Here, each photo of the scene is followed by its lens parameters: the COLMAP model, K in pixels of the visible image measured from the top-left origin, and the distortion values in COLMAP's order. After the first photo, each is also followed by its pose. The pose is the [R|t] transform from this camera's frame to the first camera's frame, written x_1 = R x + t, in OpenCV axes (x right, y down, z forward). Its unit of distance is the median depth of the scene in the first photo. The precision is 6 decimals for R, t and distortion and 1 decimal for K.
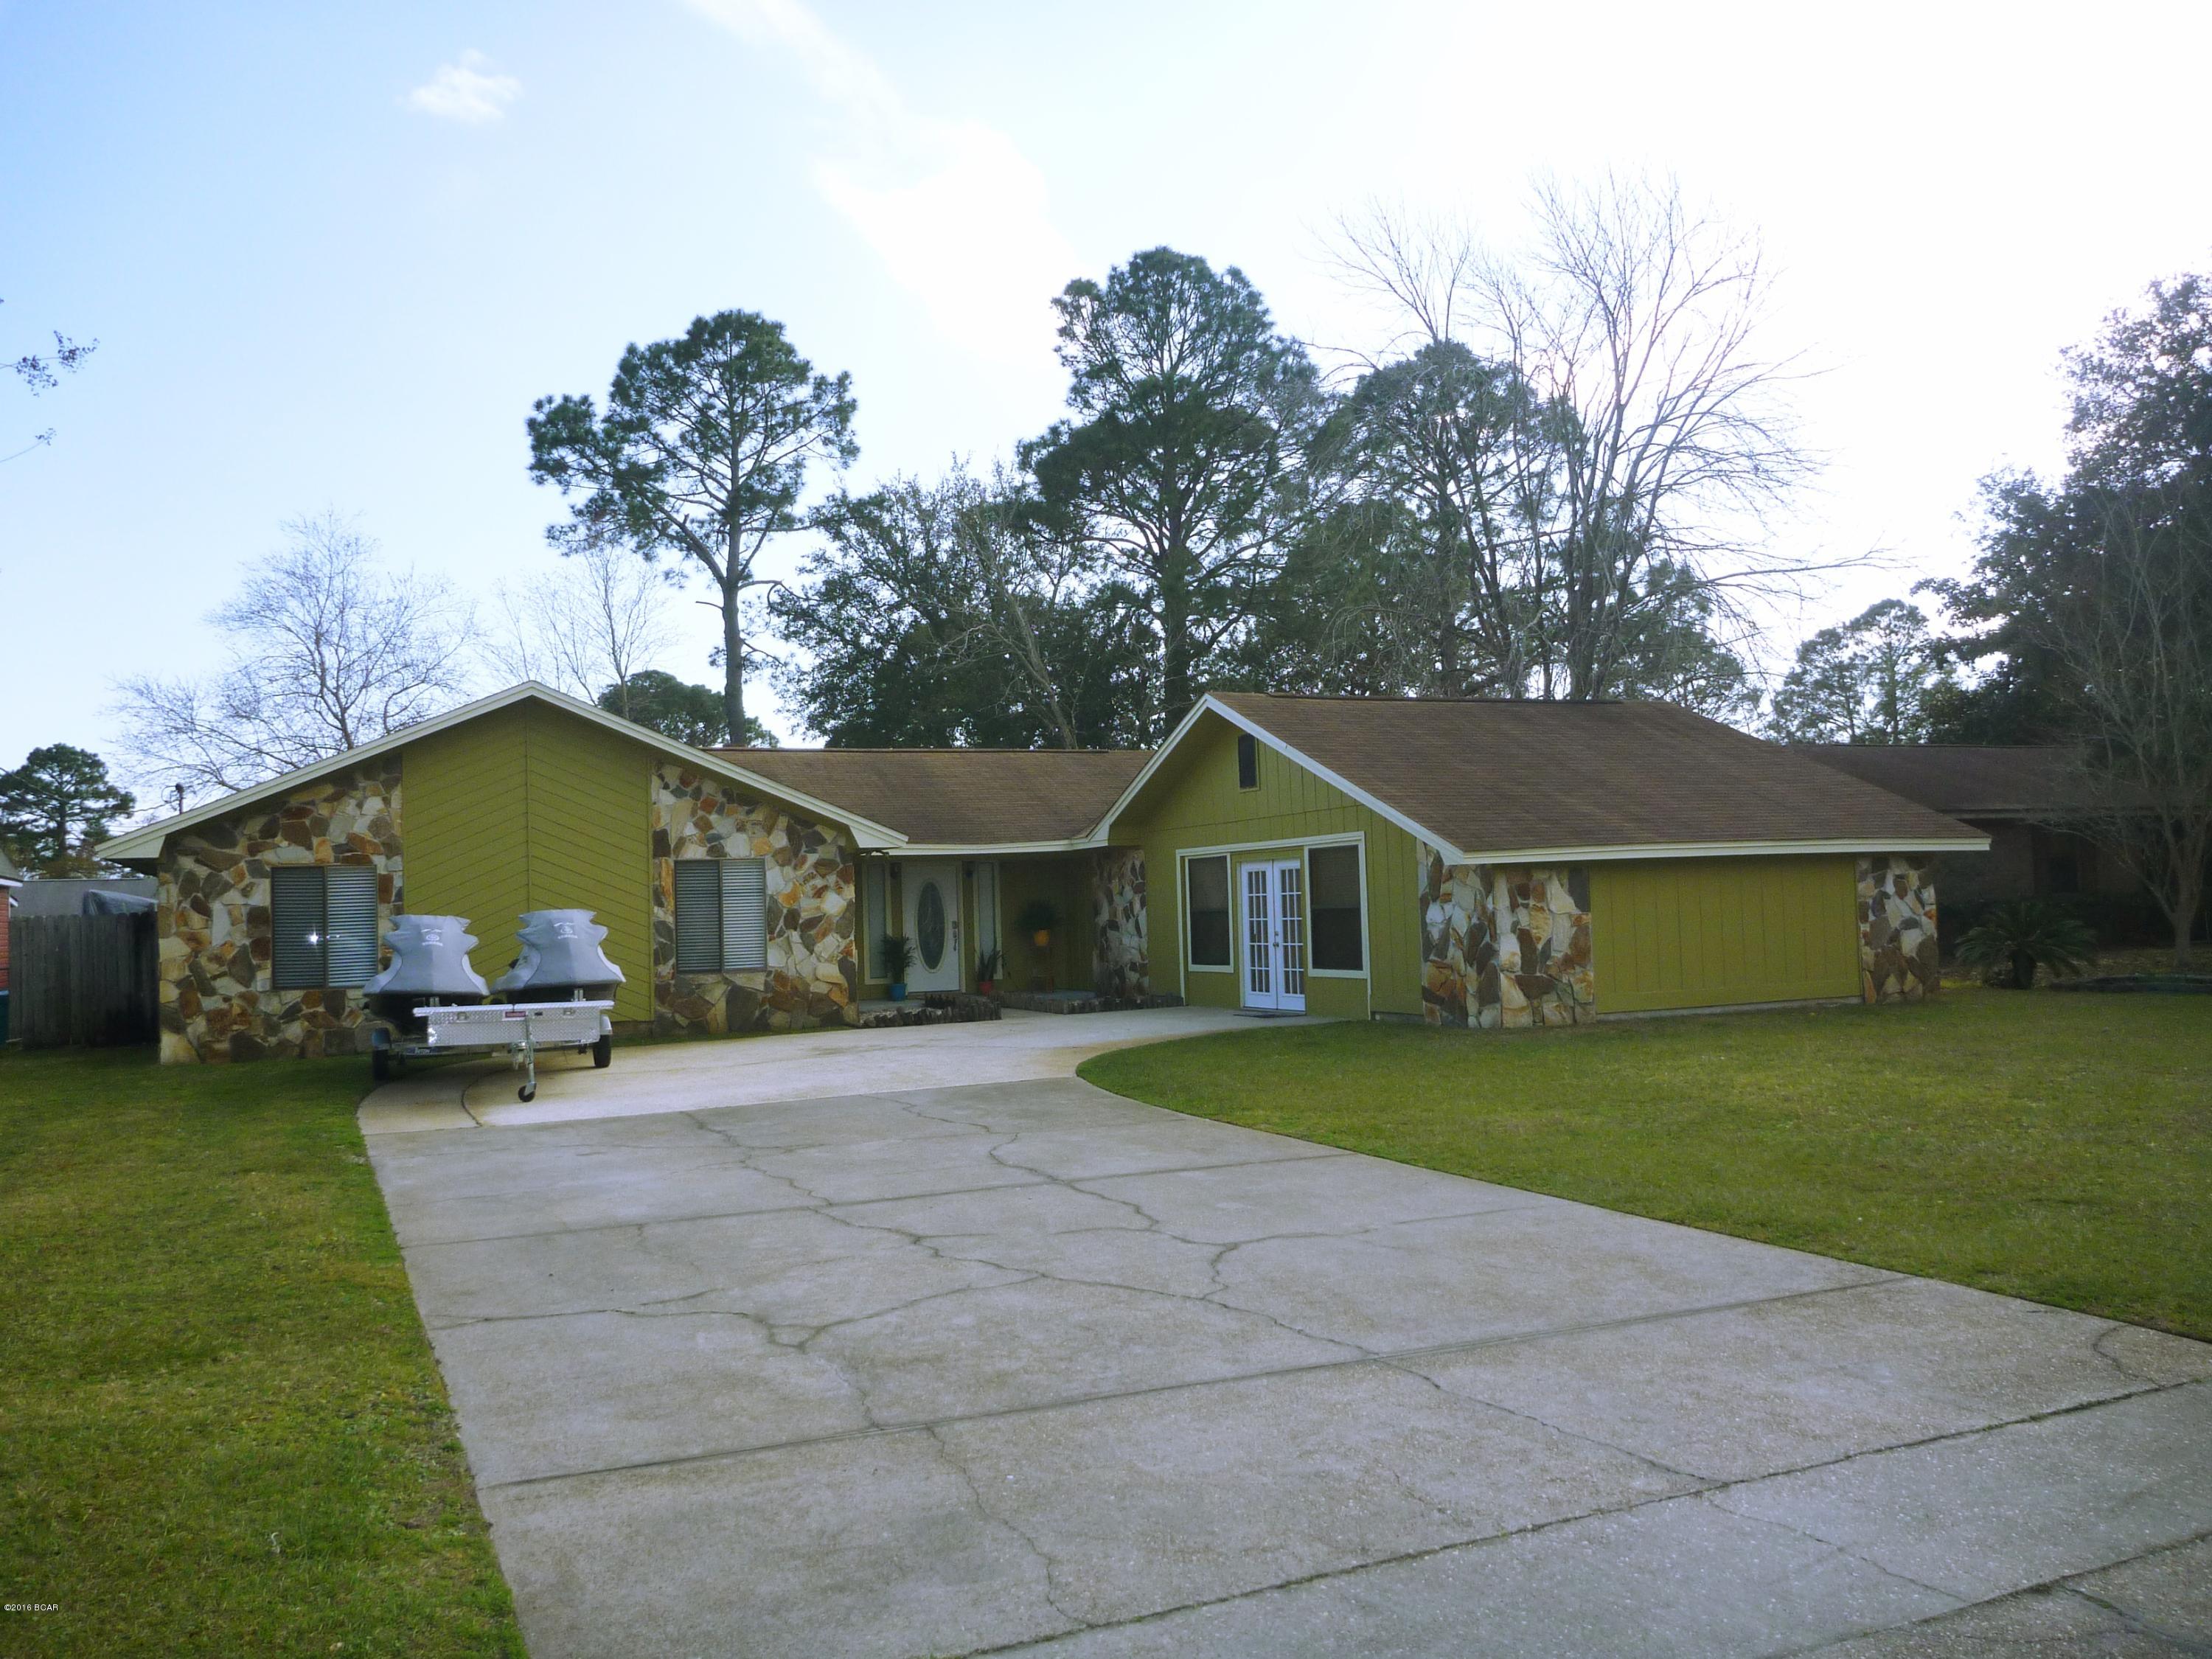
lens RADIAL K [[1795.8, 0, 1087.7], [0, 1795.8, 825.8], [0, 0, 1]] dist [-0.044152, -0.005920]
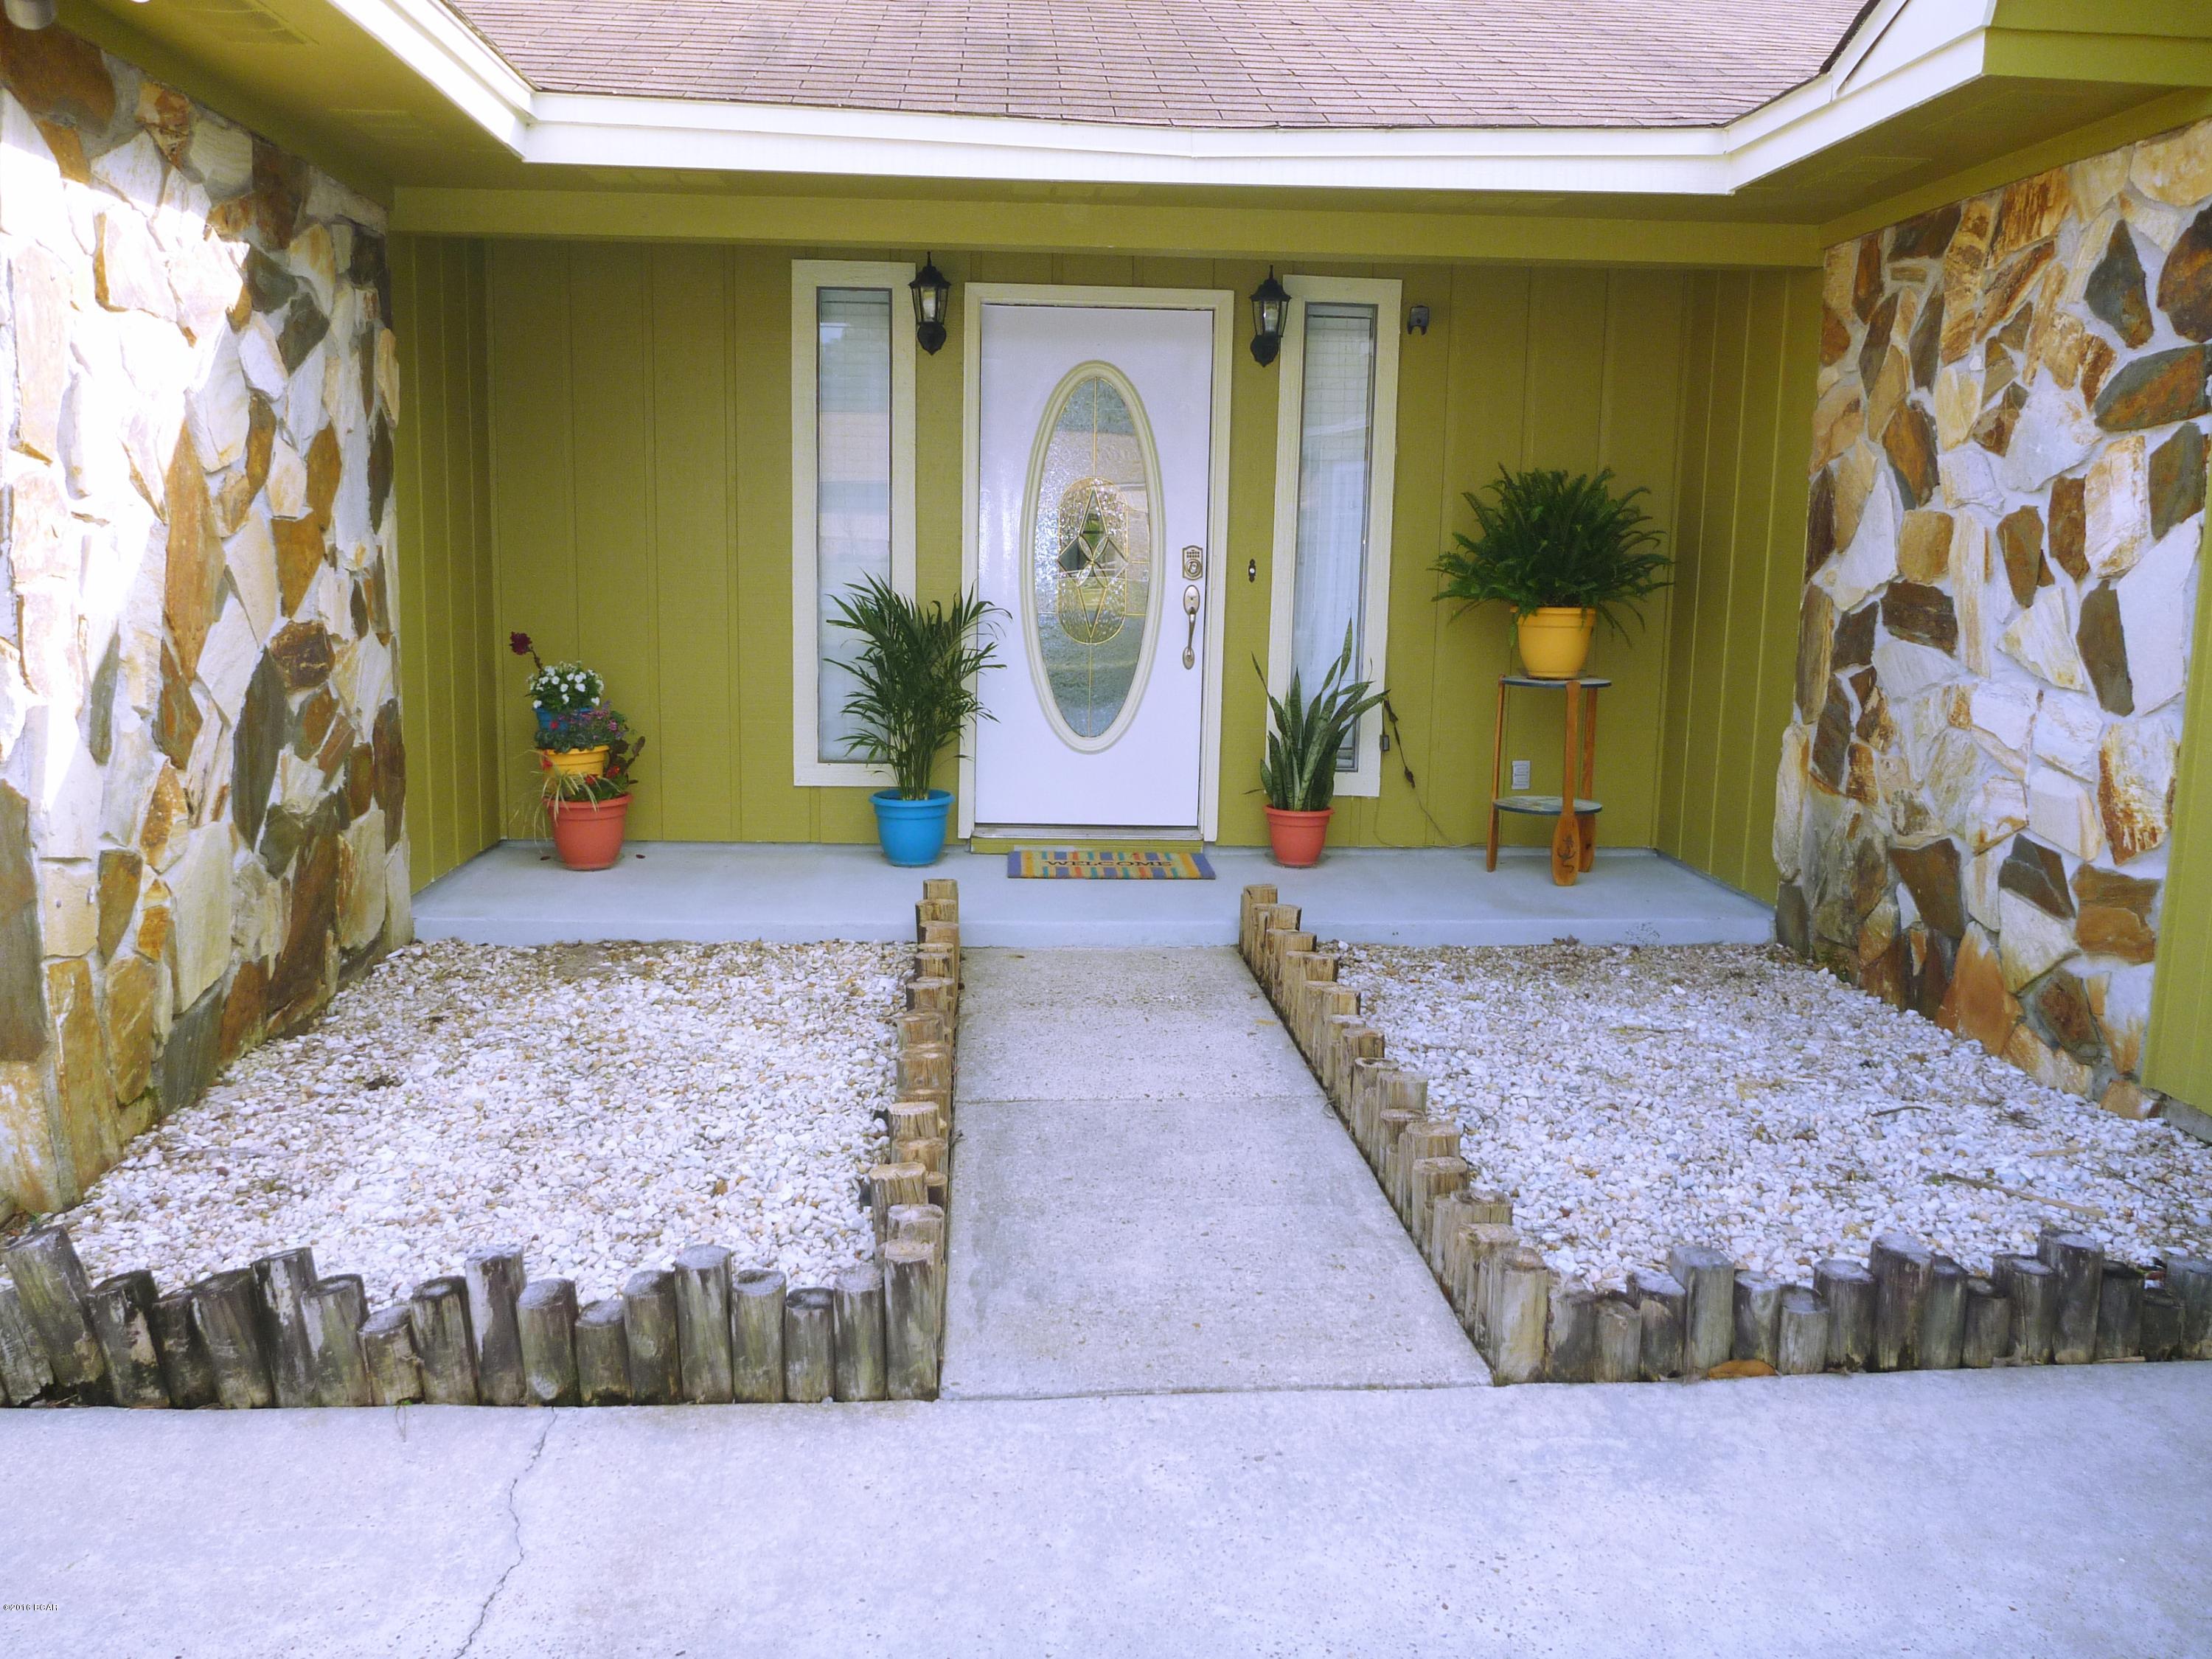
lens RADIAL K [[1795.8, 0, 1087.7], [0, 1795.8, 825.8], [0, 0, 1]] dist [-0.044152, -0.005920]
pose [[0.935397, 0.104012, -0.337955, -0.001775], [-0.032600, 0.977055, 0.210477, 0.041233], [0.352092, -0.185863, 0.917325, 0.800802]]
